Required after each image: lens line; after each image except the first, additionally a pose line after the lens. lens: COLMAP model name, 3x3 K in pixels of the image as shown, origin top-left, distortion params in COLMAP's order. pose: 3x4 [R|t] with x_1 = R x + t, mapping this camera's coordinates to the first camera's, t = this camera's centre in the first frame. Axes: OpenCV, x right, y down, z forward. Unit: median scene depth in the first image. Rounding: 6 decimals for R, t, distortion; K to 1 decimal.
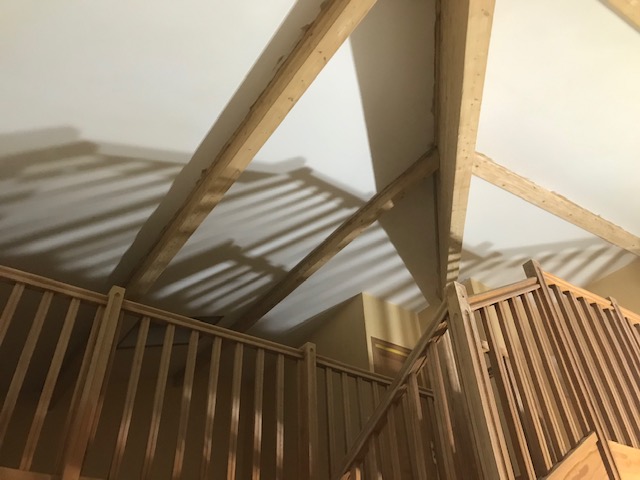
lens RADIAL K [[535.1, 0, 320.0], [0, 535.1, 240.0], [0, 0, 1]] dist [0.088944, -0.117142]
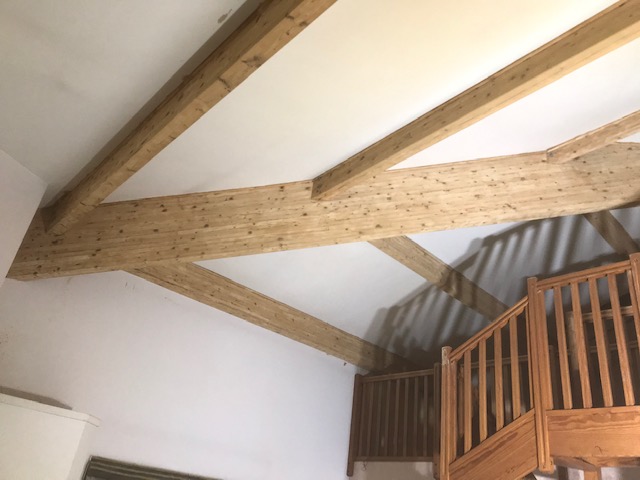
lens RADIAL K [[535.1, 0, 320.0], [0, 535.1, 240.0], [0, 0, 1]] dist [0.088944, -0.117142]
pose [[0.170194, -0.432960, -0.885200, 1.509133], [0.528084, 0.798495, -0.289019, 0.070962], [0.831962, -0.418271, 0.364539, 0.091331]]
